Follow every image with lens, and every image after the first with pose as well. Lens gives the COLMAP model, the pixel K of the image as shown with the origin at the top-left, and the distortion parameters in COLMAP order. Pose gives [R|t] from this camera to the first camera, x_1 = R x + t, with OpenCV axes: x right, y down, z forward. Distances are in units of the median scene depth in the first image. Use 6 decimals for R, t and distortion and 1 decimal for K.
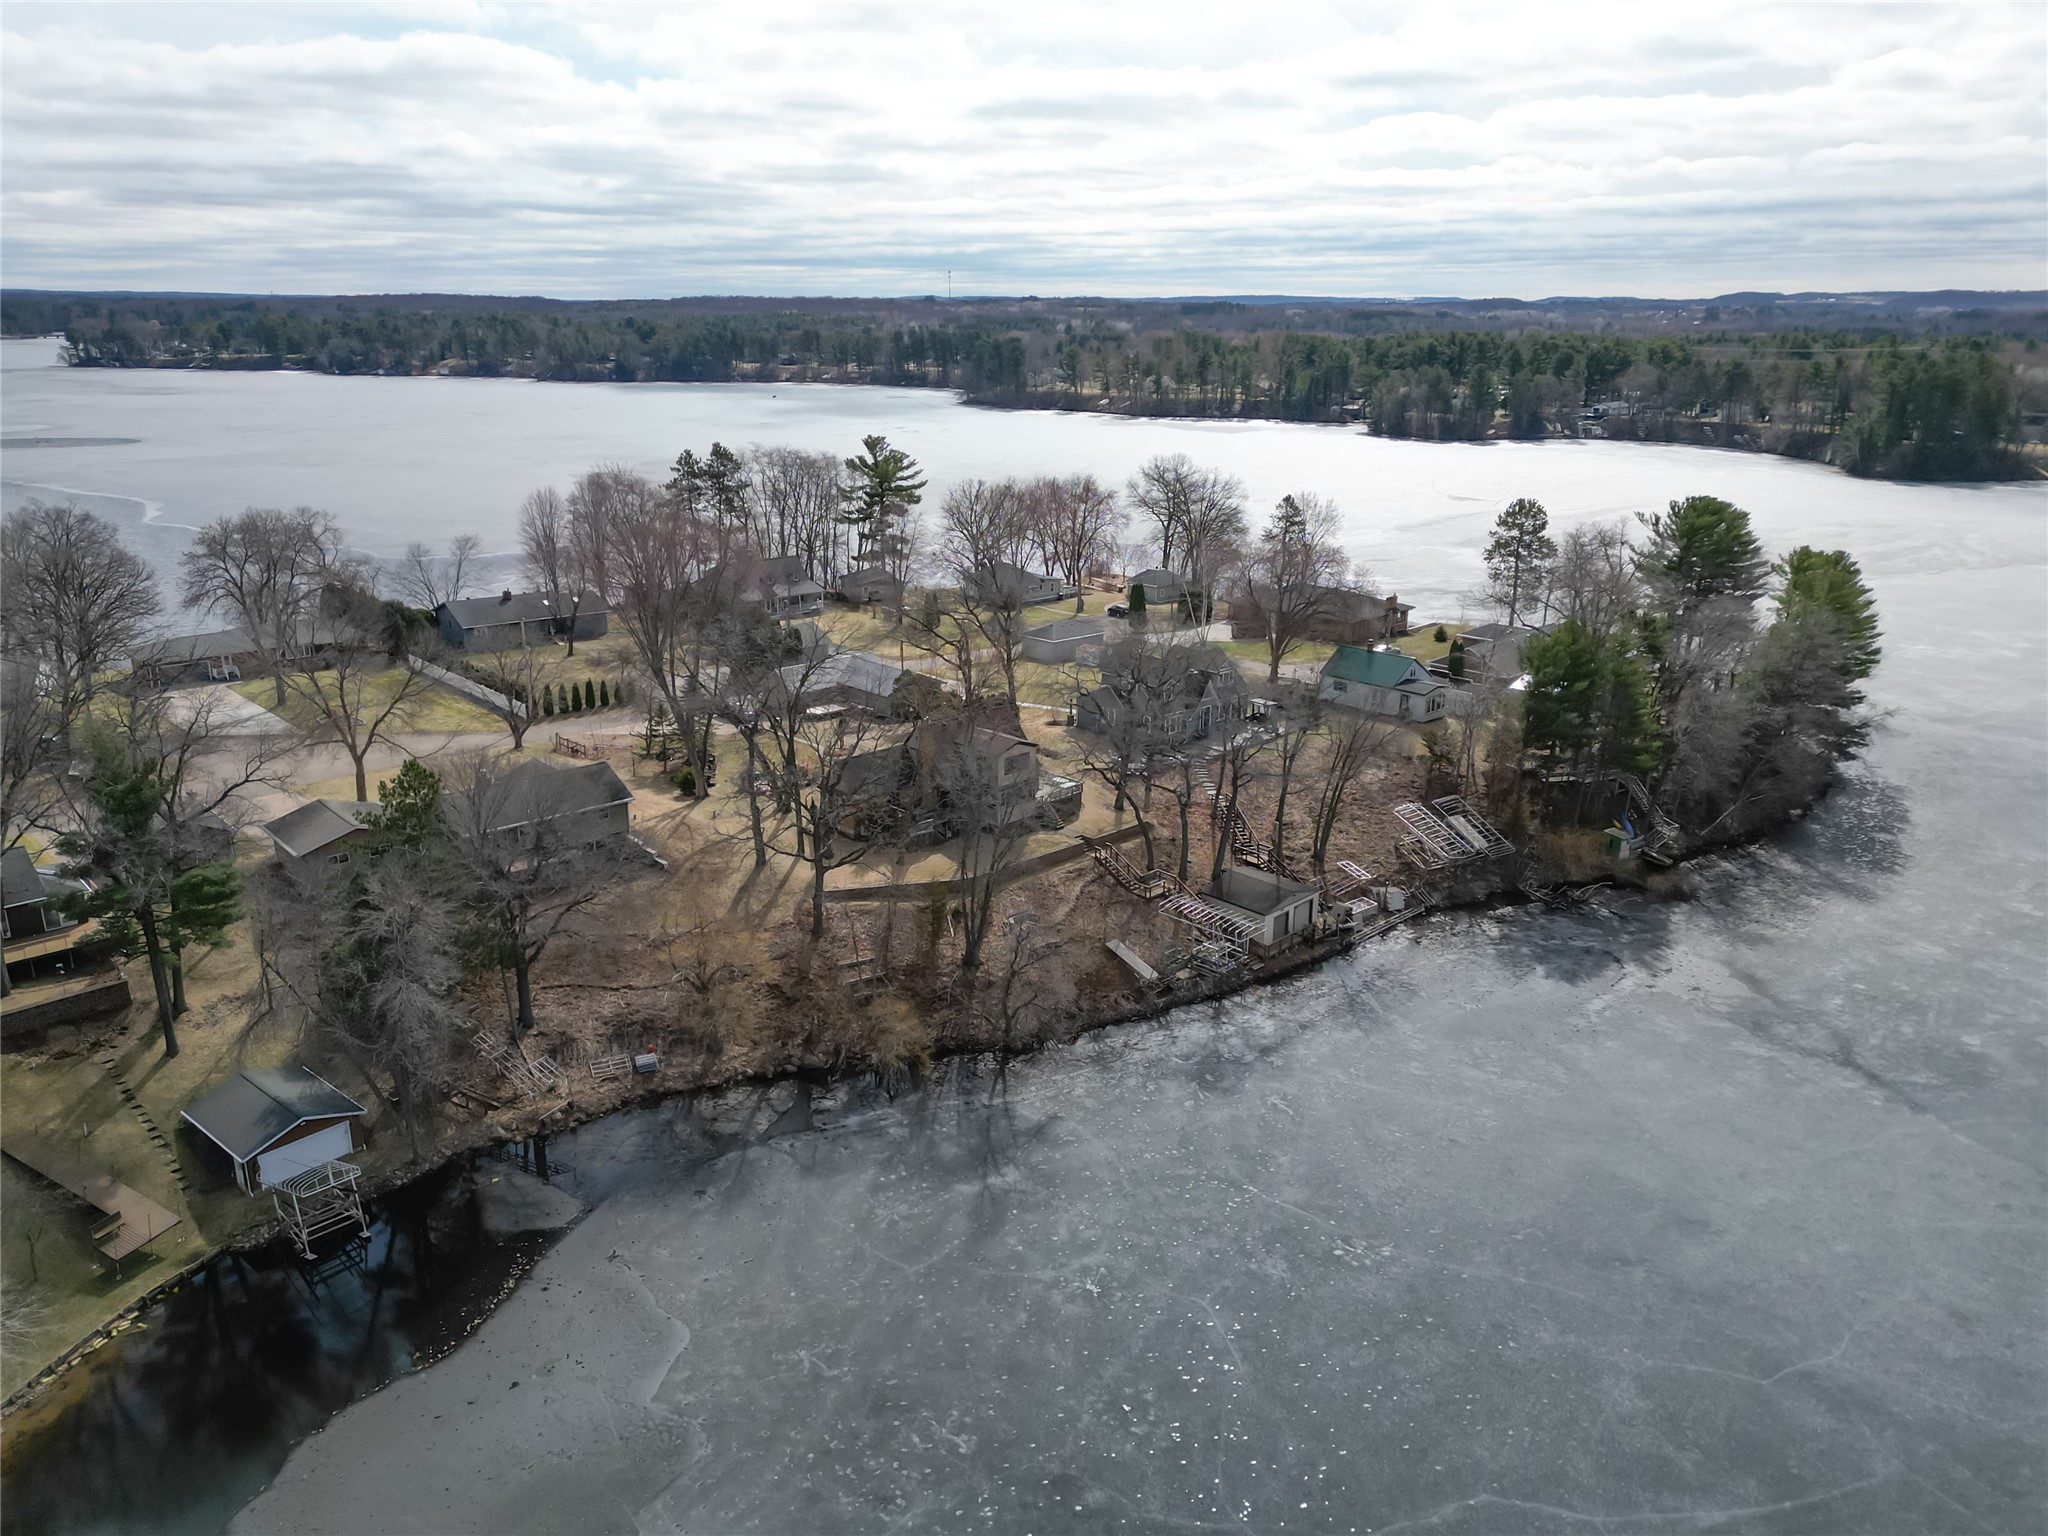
lens RADIAL K [[1437.2, 0, 1024.0], [0, 1437.2, 768.0], [0, 0, 1]] dist [0.076422, -0.079414]
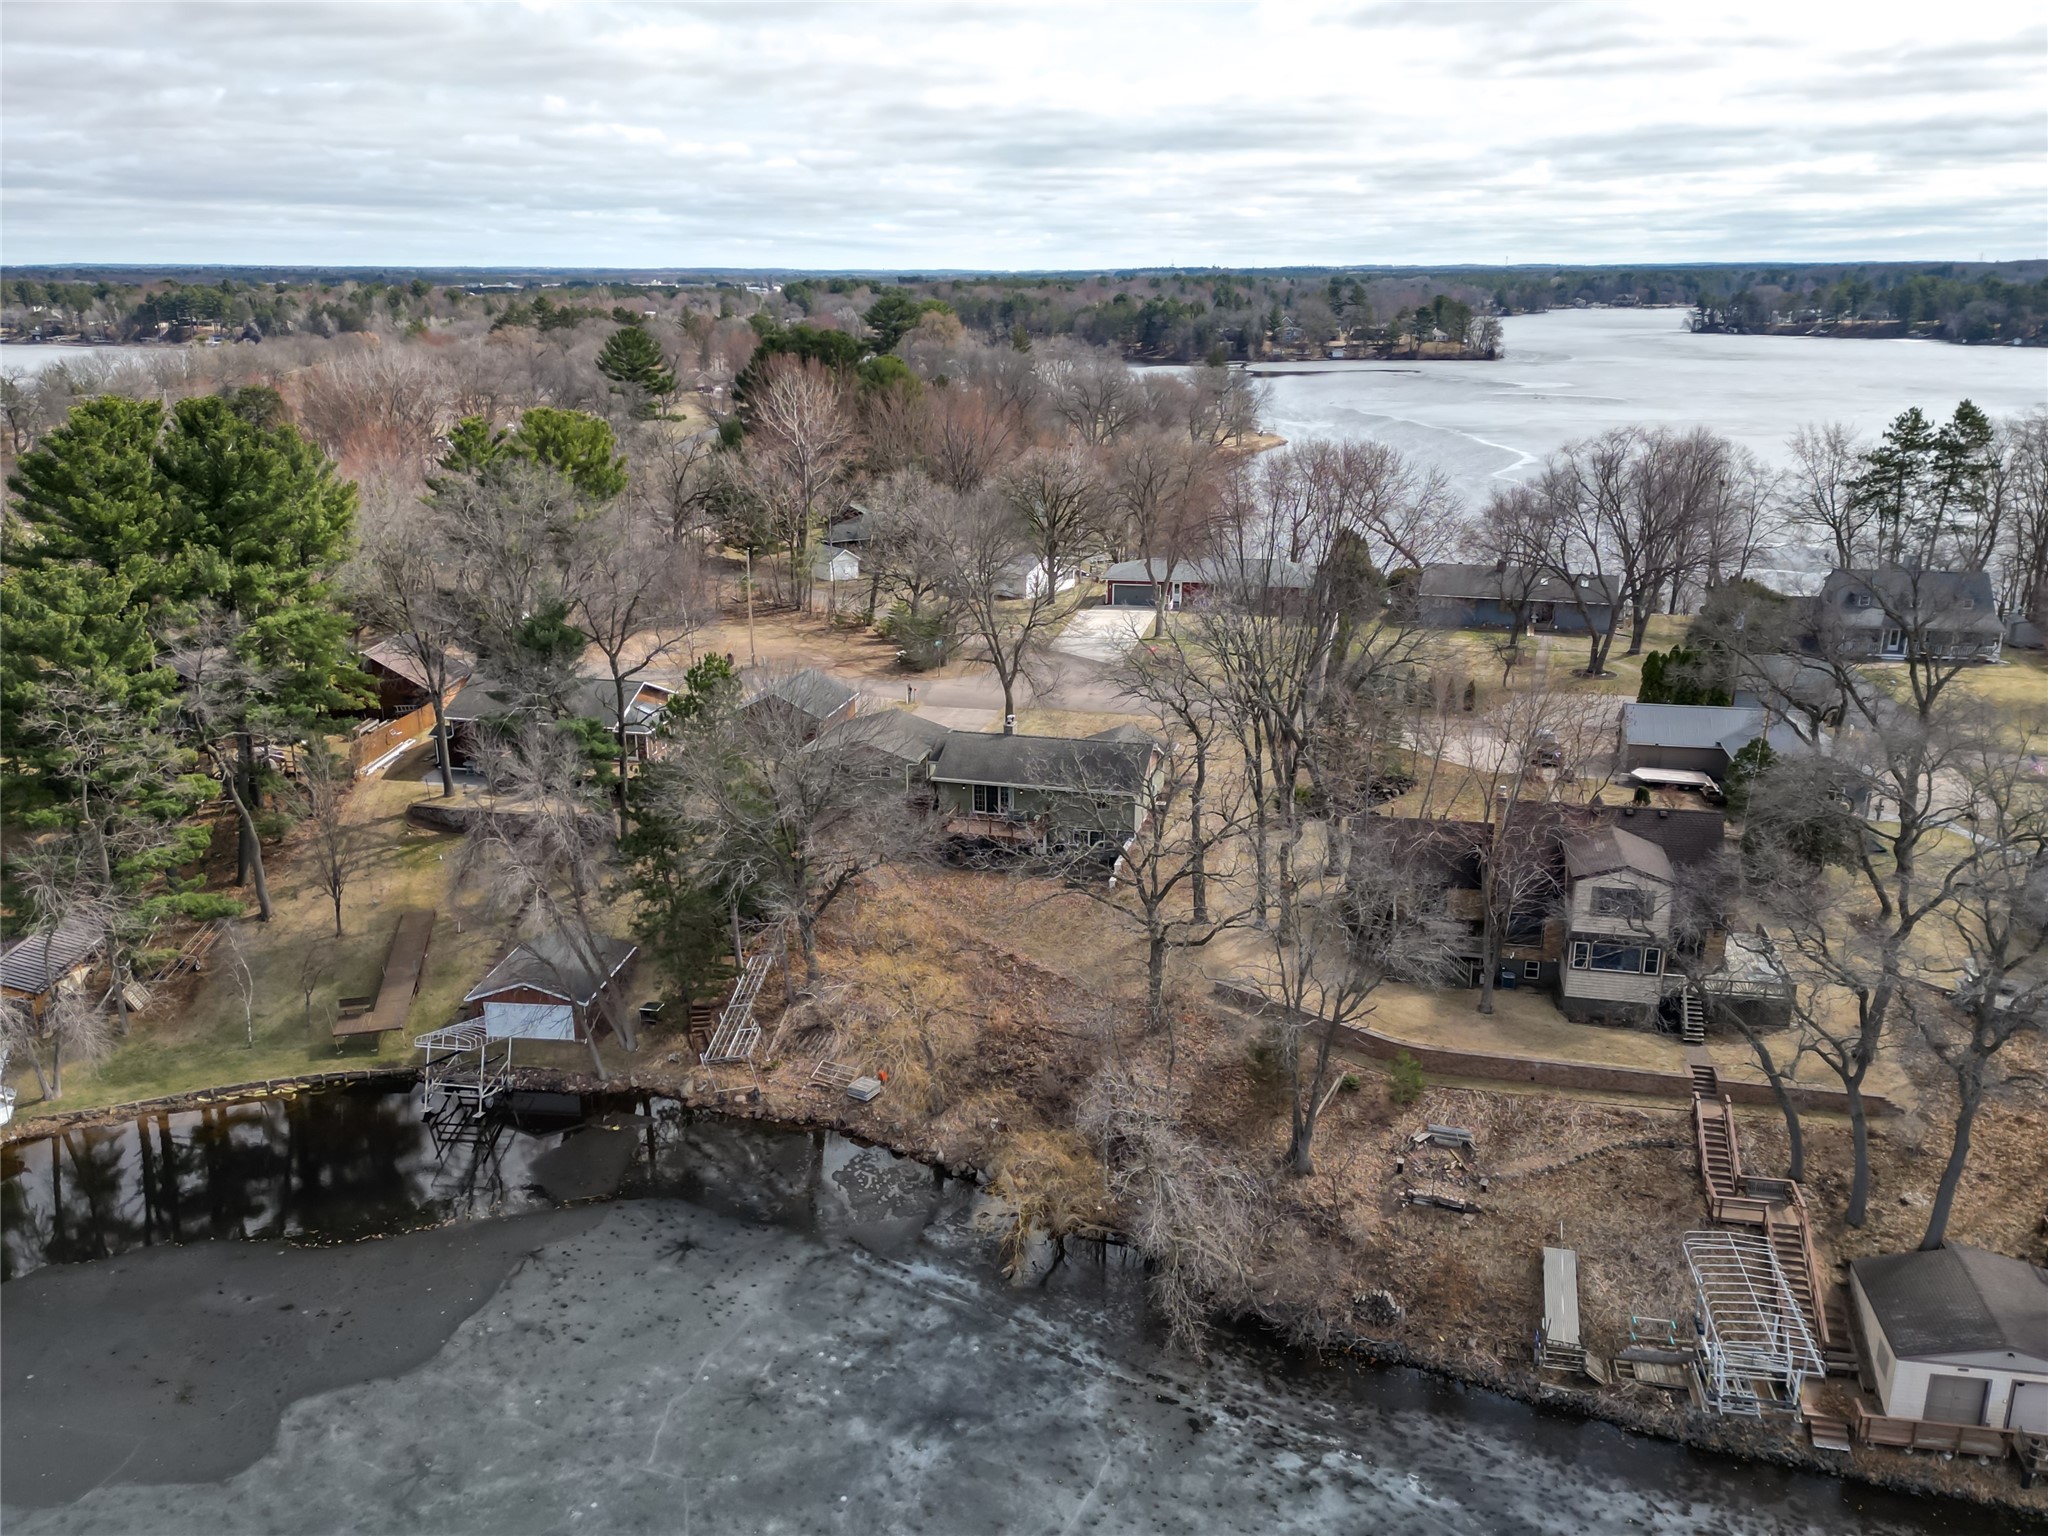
lens RADIAL K [[1624.1, 0, 1024.0], [0, 1624.1, 768.0], [0, 0, 1]] dist [0.089447, -0.088298]
pose [[0.566180, 0.230240, -0.791473, 0.400461], [-0.242924, 0.964159, 0.106698, -0.073515], [0.787672, 0.131858, 0.601819, 0.439016]]
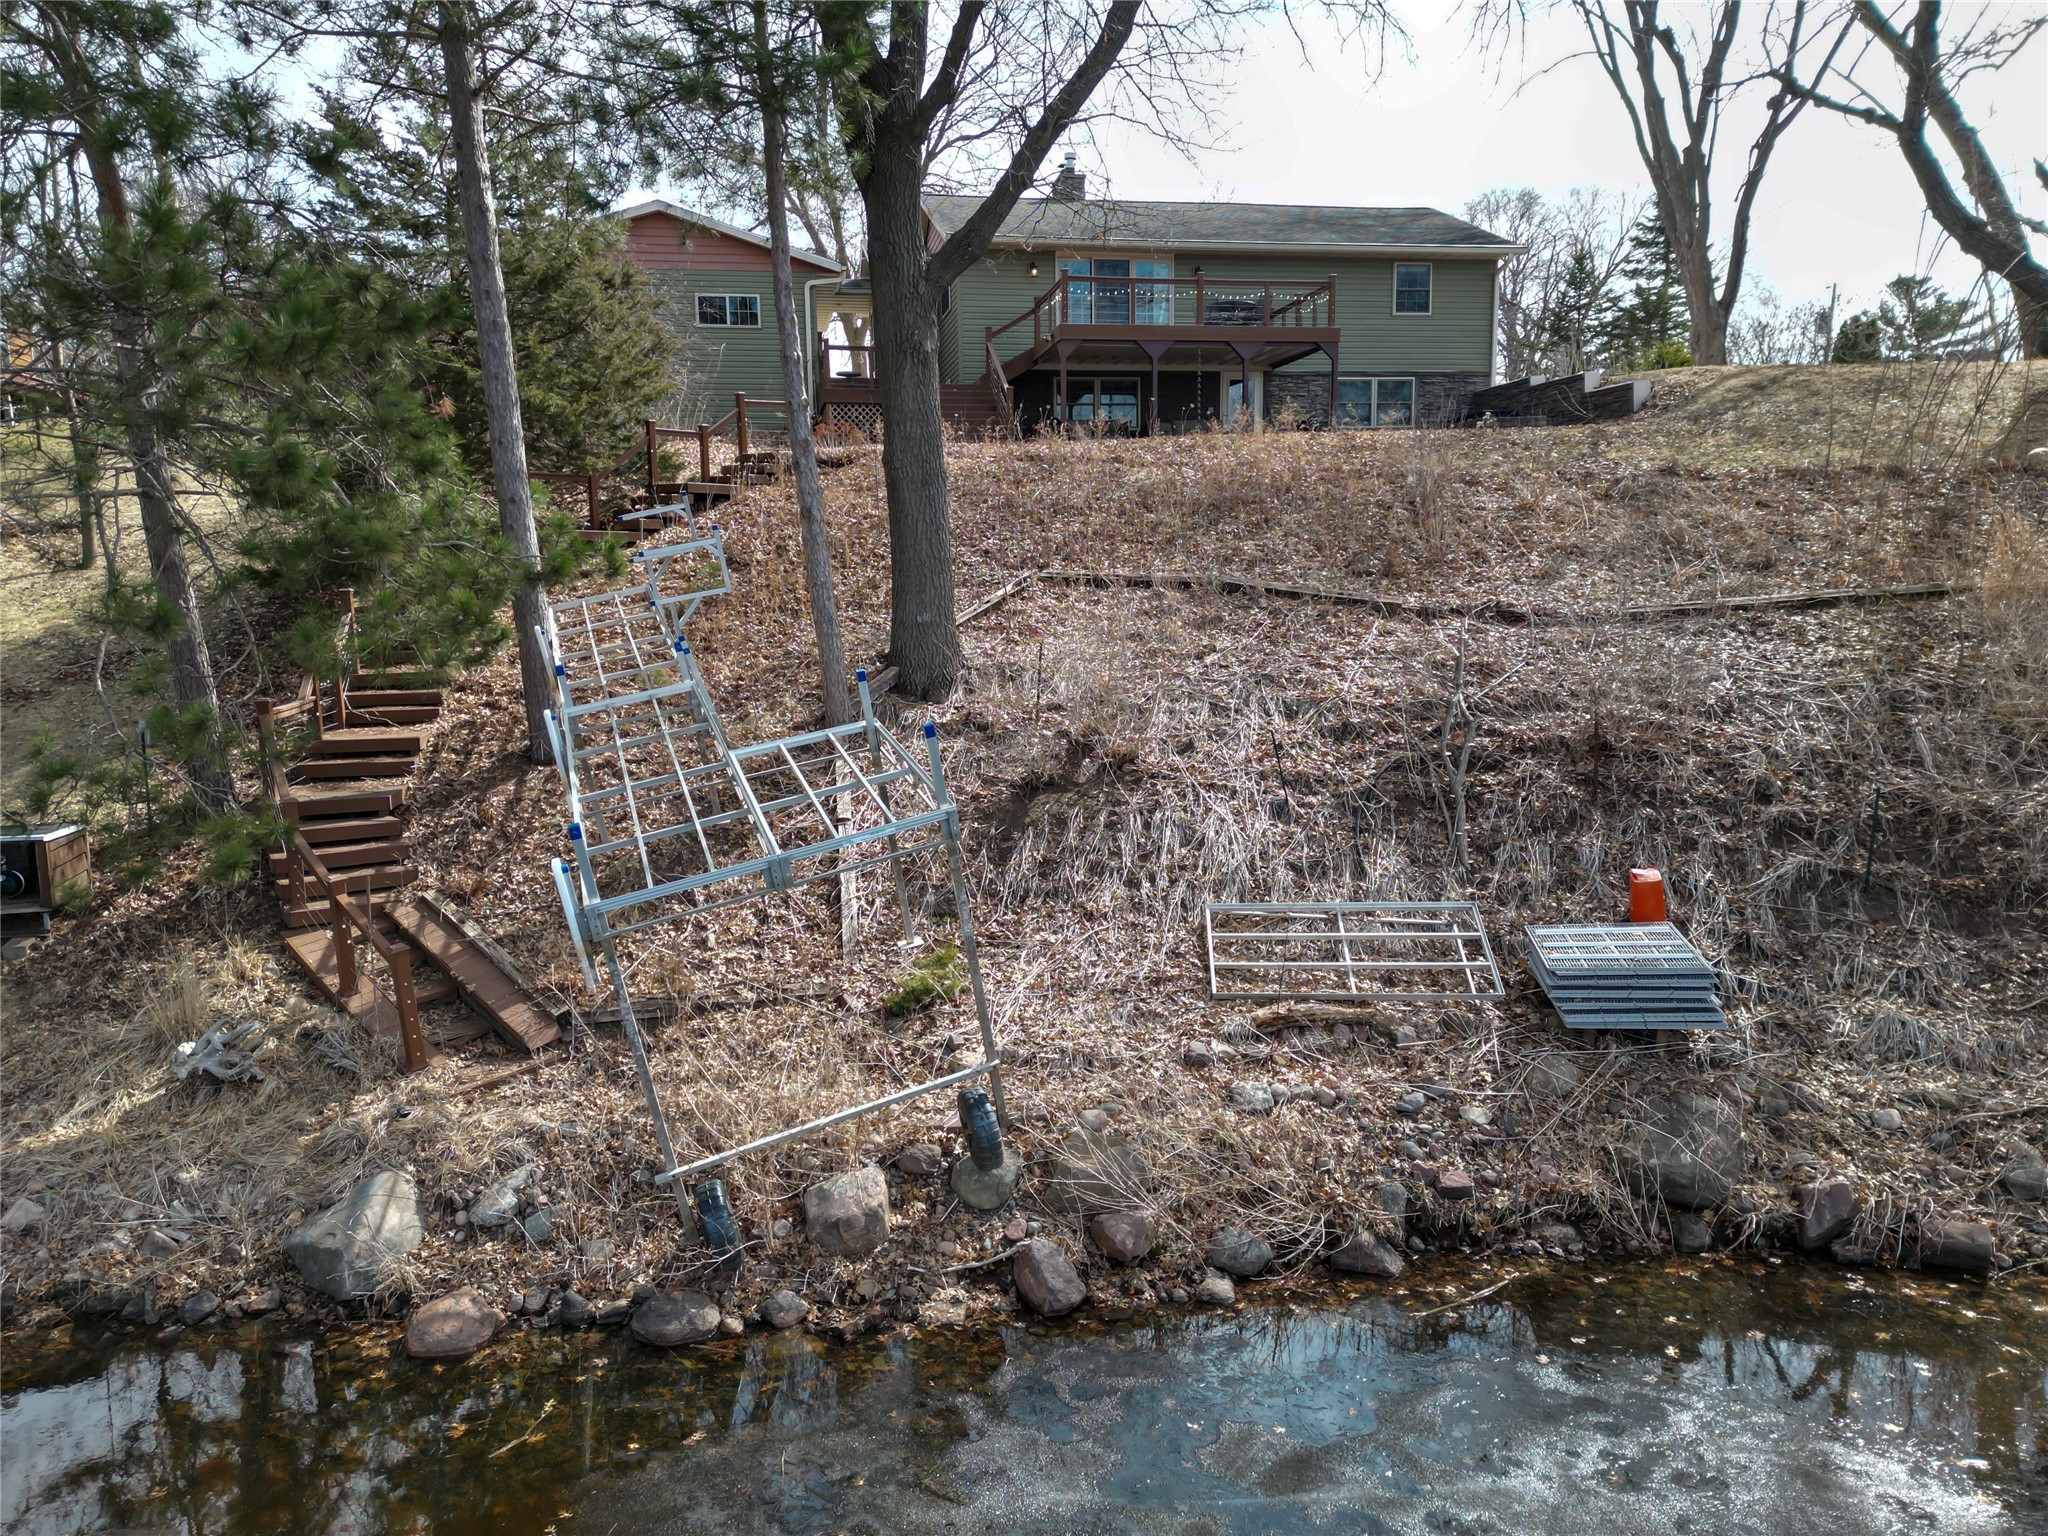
lens RADIAL K [[1437.2, 0, 1024.0], [0, 1437.2, 768.0], [0, 0, 1]] dist [0.076422, -0.079414]
pose [[0.859023, 0.049887, -0.509500, -0.209508], [-0.131941, 0.983193, -0.126186, 0.181221], [0.494642, 0.175621, 0.851168, 0.747537]]
